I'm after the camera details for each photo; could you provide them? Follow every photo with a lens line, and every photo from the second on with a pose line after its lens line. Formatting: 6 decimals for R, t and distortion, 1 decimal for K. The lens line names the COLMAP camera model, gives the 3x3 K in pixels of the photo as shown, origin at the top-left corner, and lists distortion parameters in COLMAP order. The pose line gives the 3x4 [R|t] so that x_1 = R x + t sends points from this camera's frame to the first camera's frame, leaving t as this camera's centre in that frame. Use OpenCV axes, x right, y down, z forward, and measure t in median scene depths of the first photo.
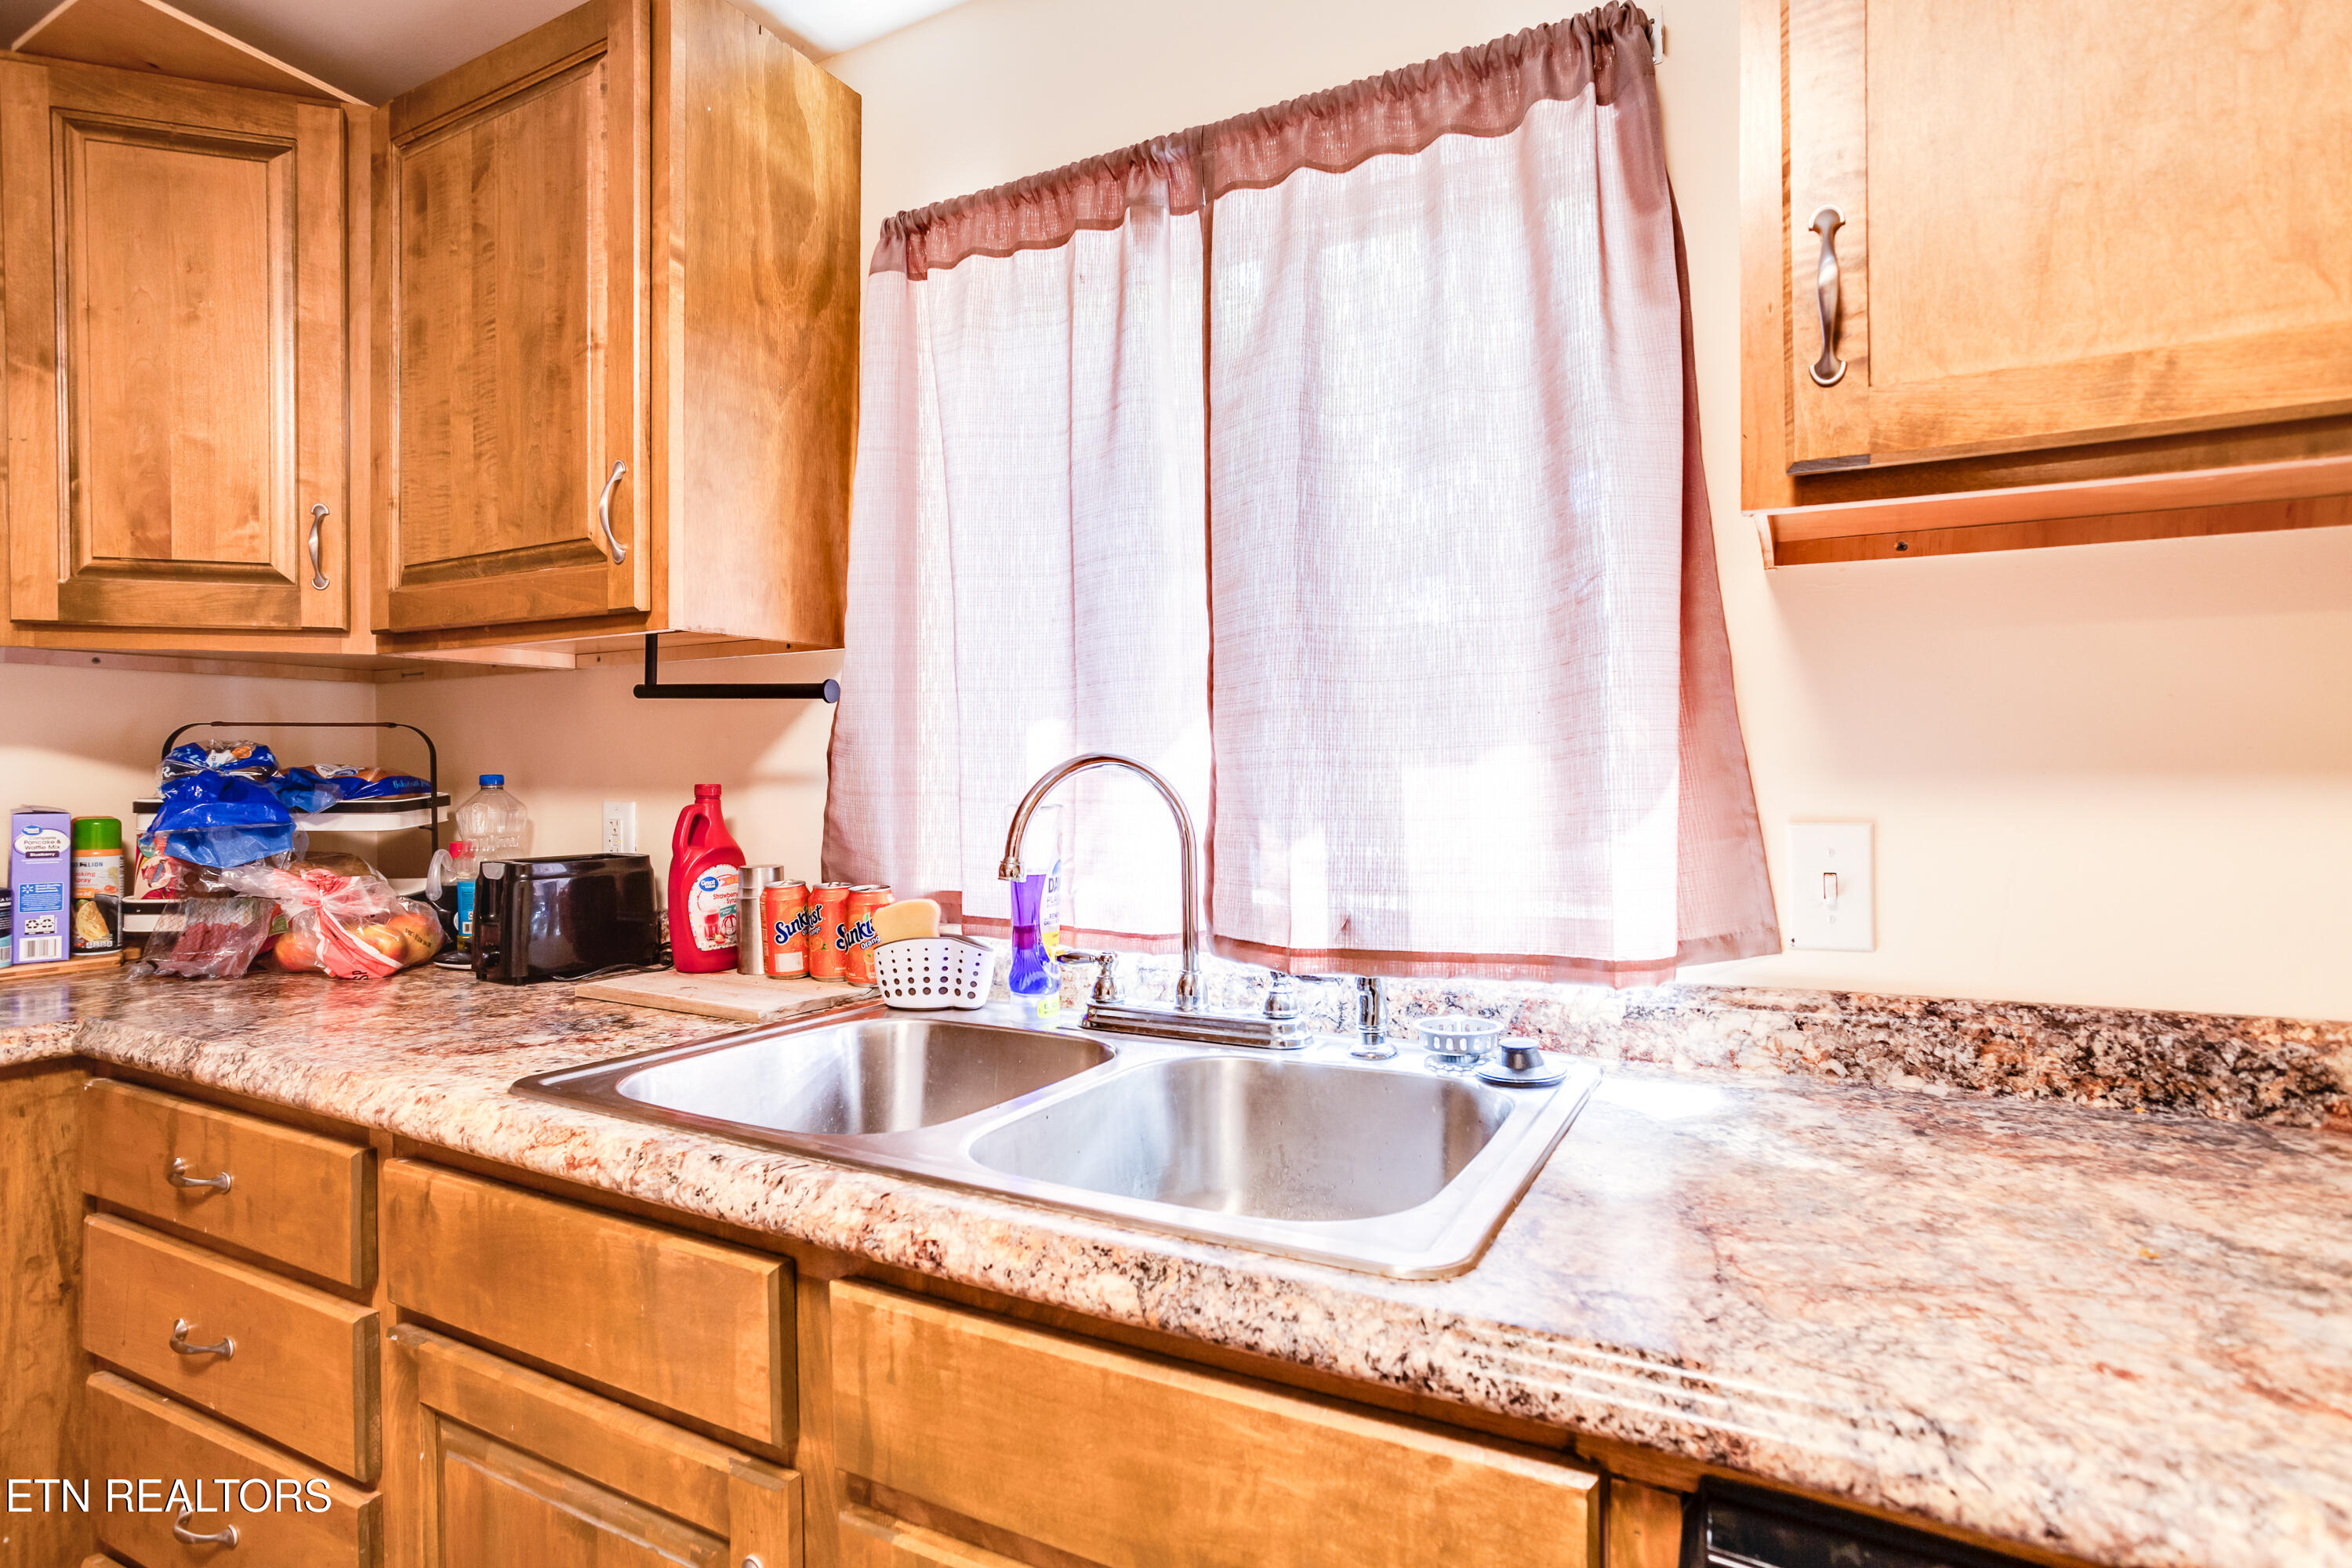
lens RADIAL K [[1137.5, 0, 1213.3], [0, 1137.5, 770.4], [0, 0, 1]] dist [-0.050826, 0.024100]
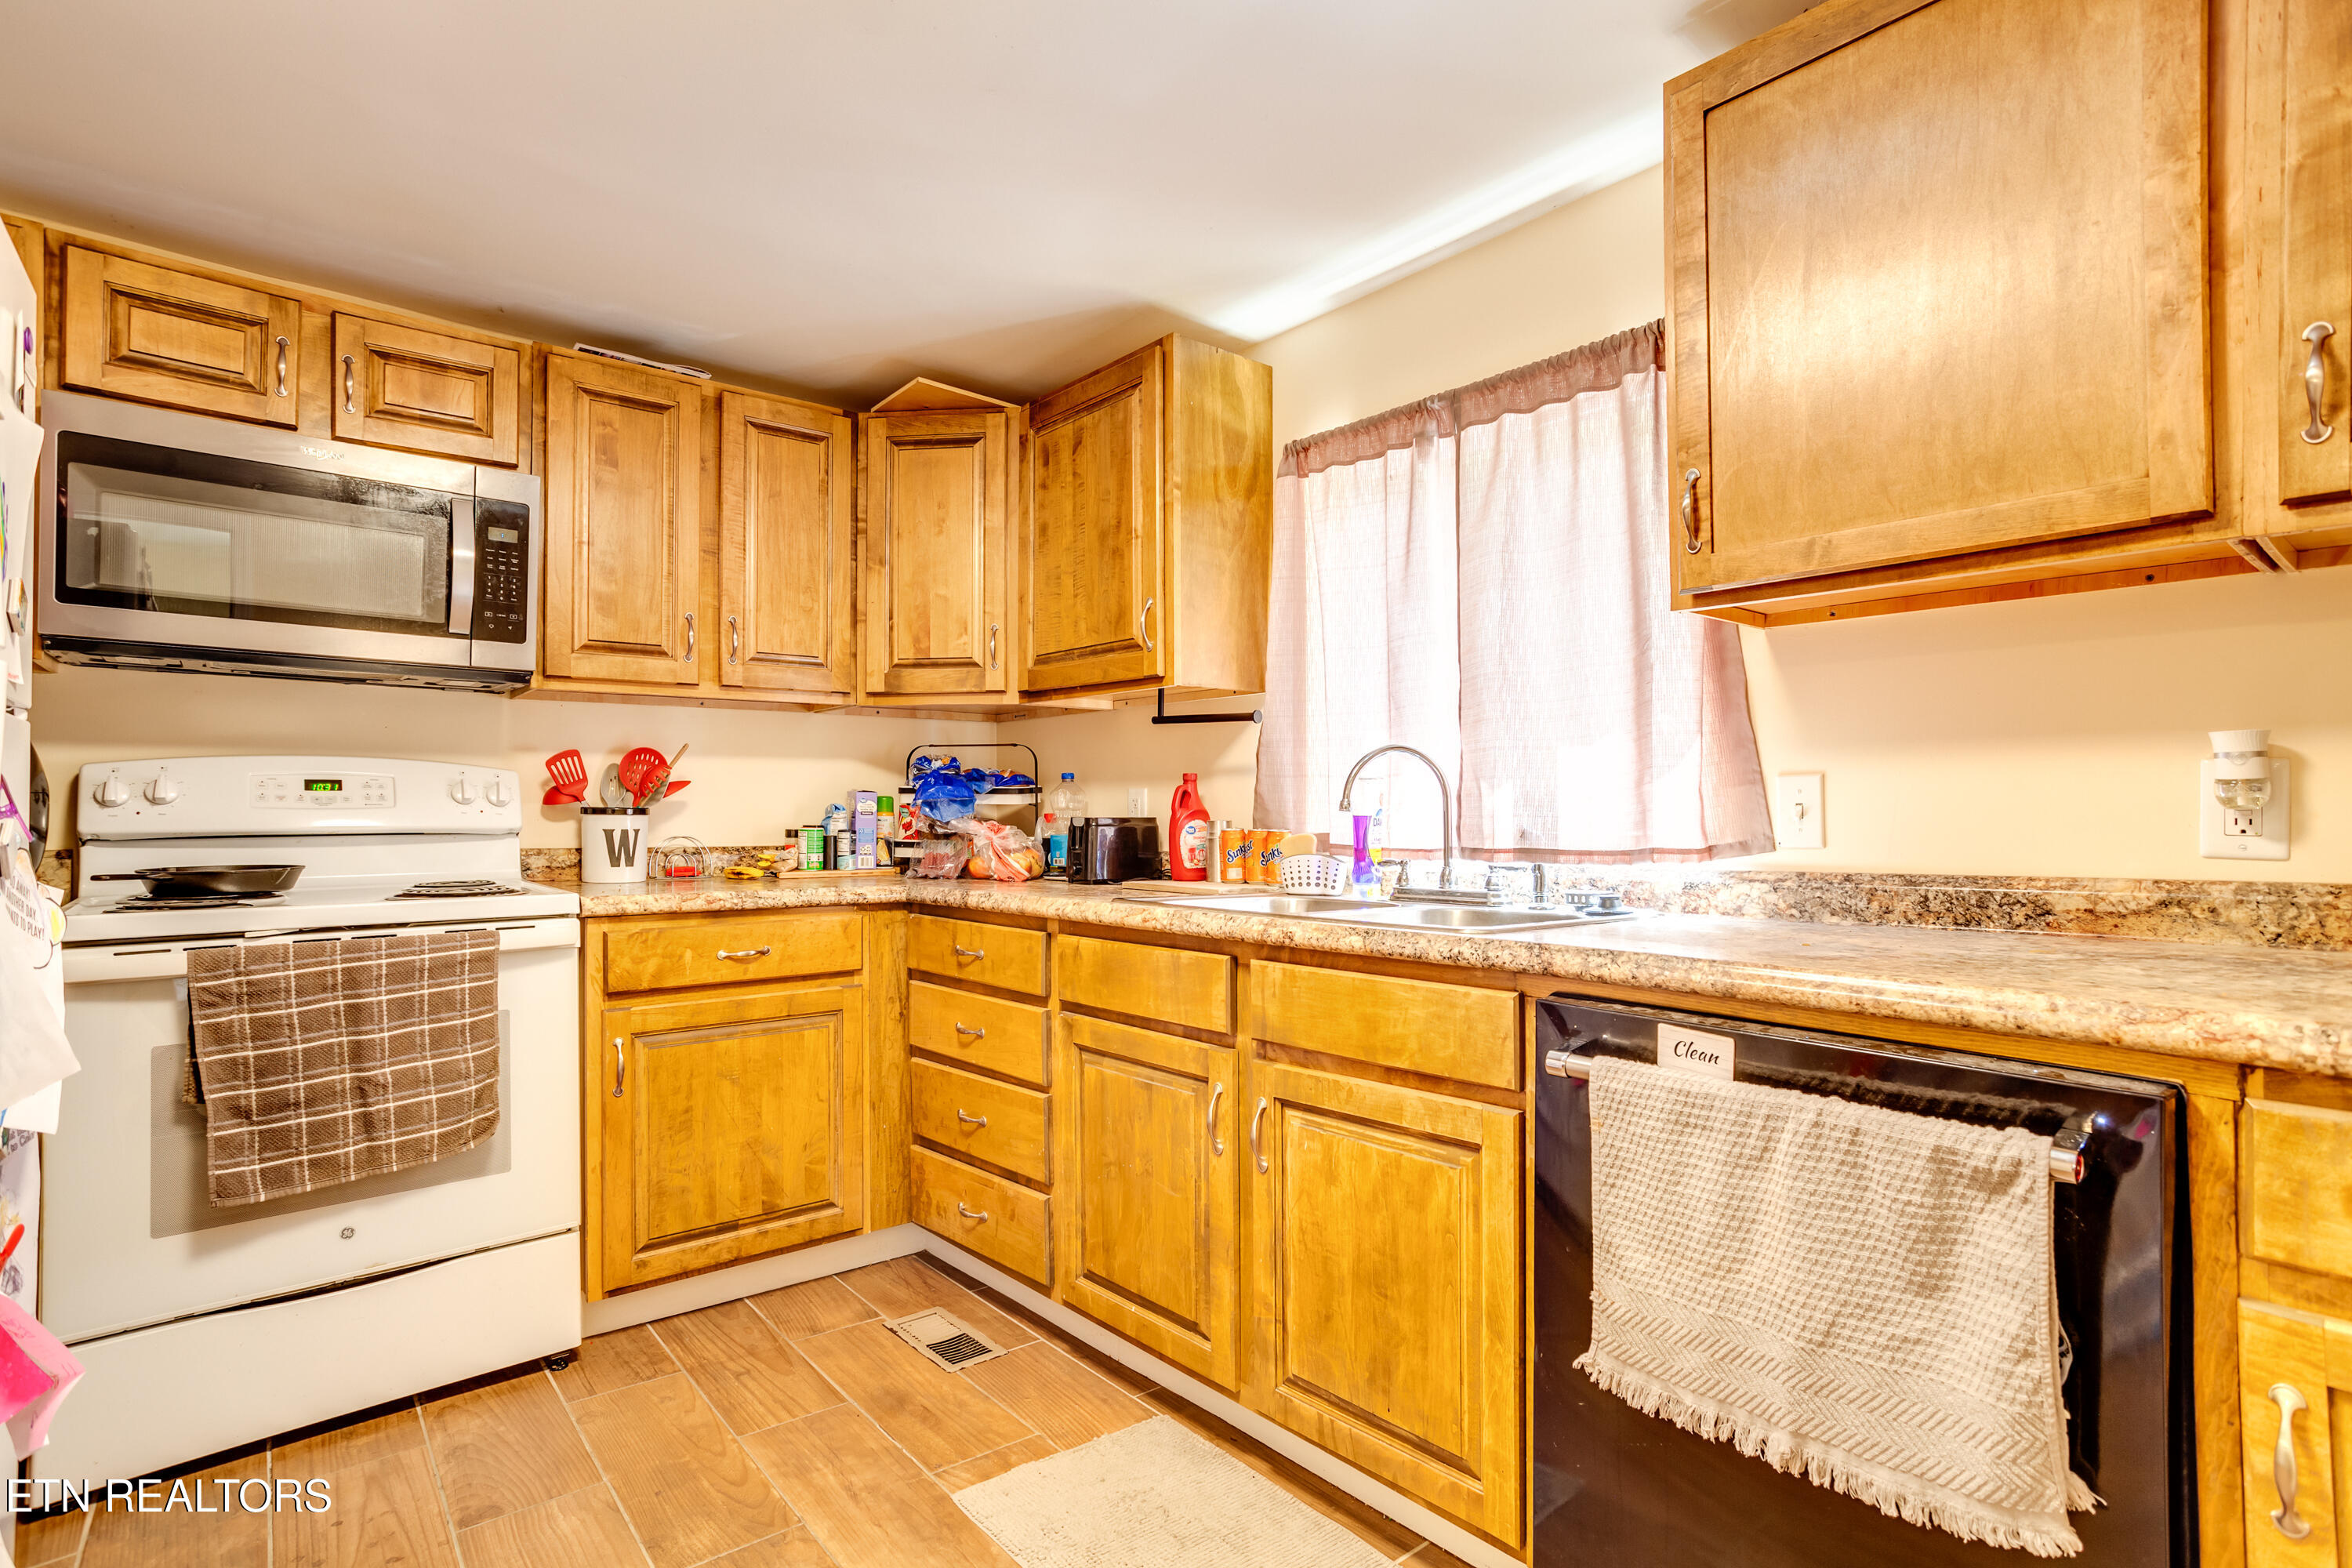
lens RADIAL K [[1137.5, 0, 1213.3], [0, 1137.5, 770.4], [0, 0, 1]] dist [-0.050826, 0.024100]
pose [[0.930240, -0.009914, -0.366818, 0.260772], [-0.002029, 0.999481, -0.032158, 0.073972], [0.366946, 0.030659, 0.929737, -0.707266]]
